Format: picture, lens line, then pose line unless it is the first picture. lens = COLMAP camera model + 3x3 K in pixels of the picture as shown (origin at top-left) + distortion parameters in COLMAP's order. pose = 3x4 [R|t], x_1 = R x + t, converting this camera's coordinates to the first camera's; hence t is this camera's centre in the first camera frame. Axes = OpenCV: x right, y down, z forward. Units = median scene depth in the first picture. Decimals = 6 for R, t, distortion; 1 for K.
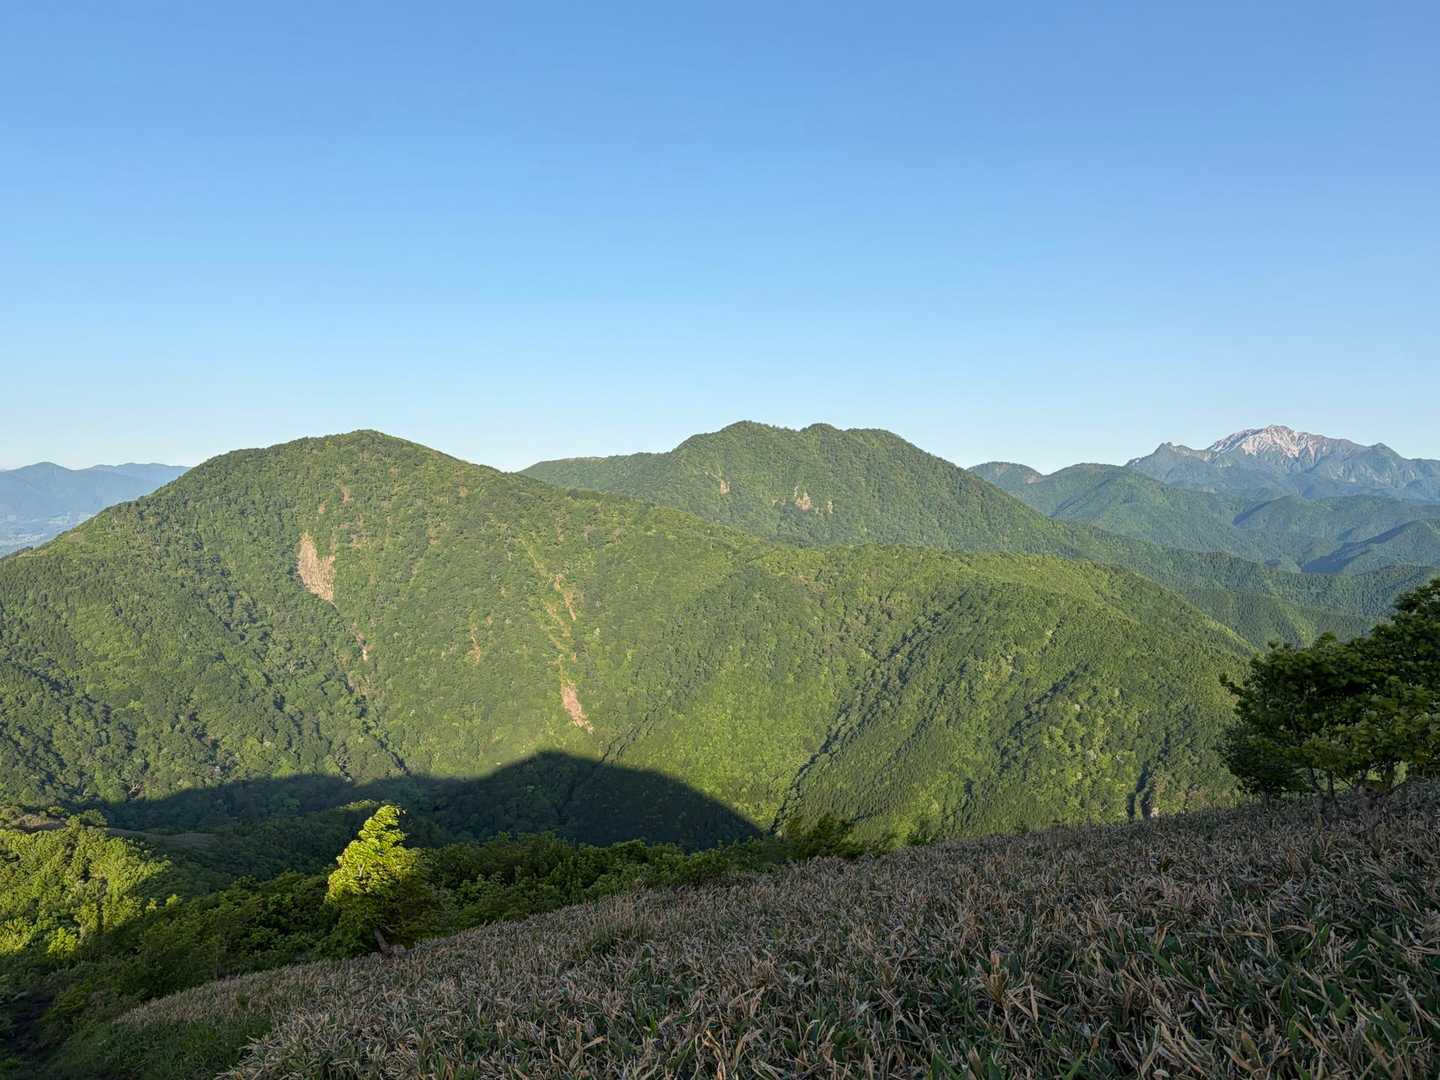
lens RADIAL K [[1147.5, 0, 720.0], [0, 1147.5, 540.0], [0, 0, 1]] dist [-0.001533, 0.153245]
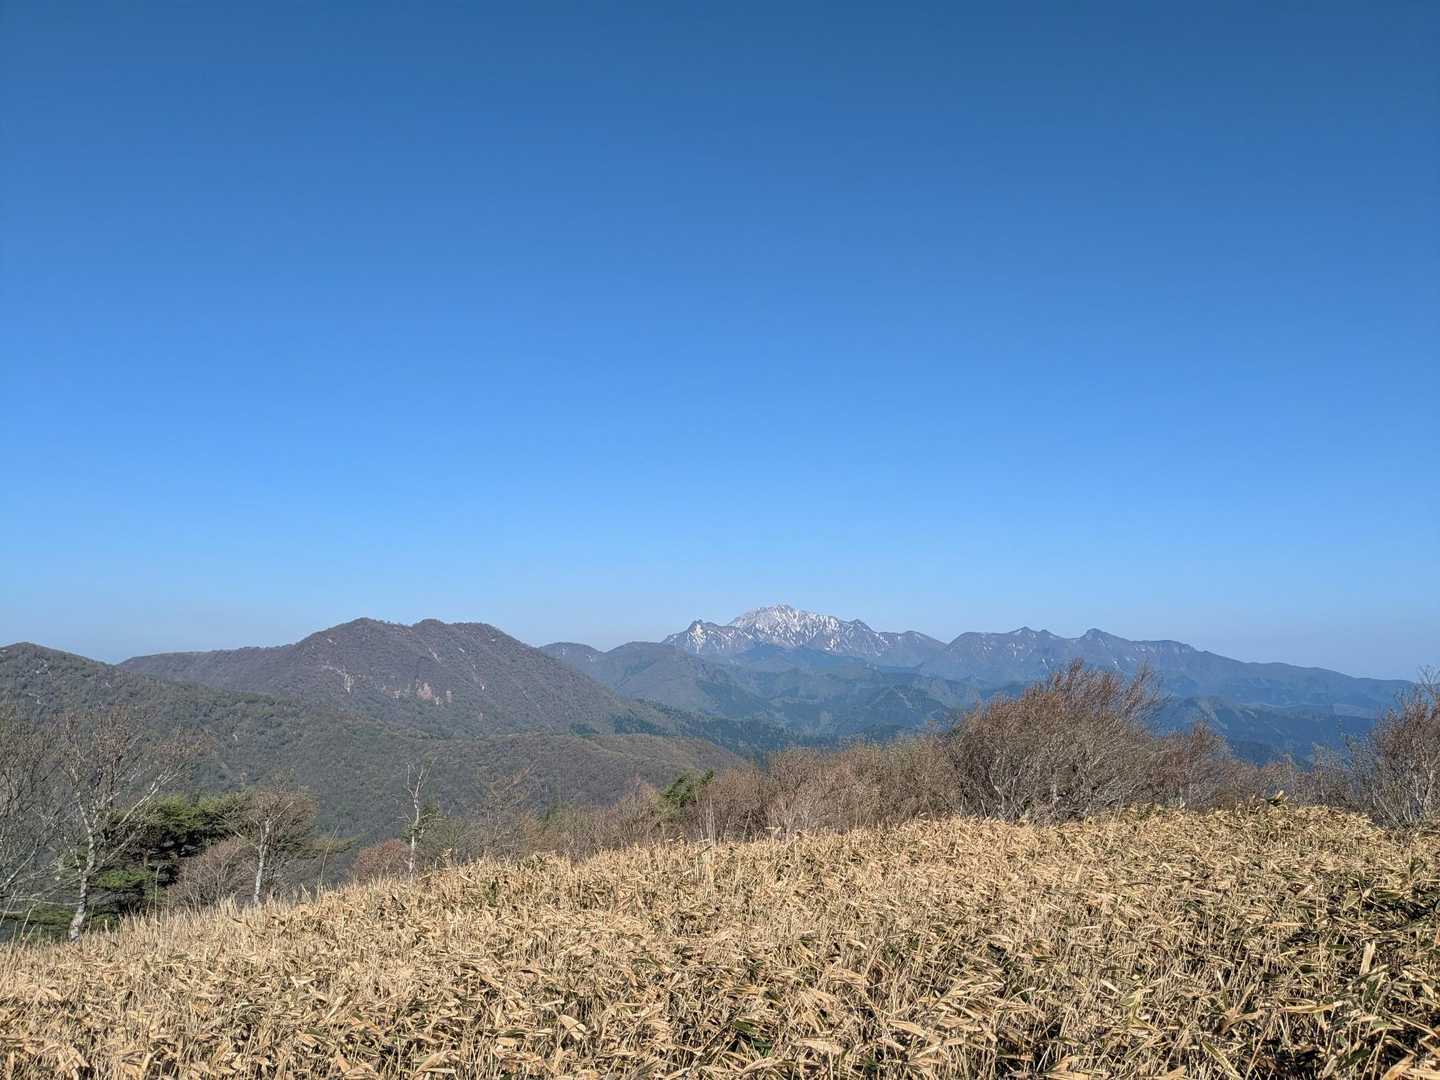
lens RADIAL K [[1239.0, 0, 720.0], [0, 1239.0, 540.0], [0, 0, 1]] dist [0.005137, 0.001783]
pose [[0.916777, 0.019305, 0.398932, -0.125607], [0.033402, 0.991626, -0.124747, -0.017943], [-0.397999, 0.127690, 0.908456, -0.190770]]
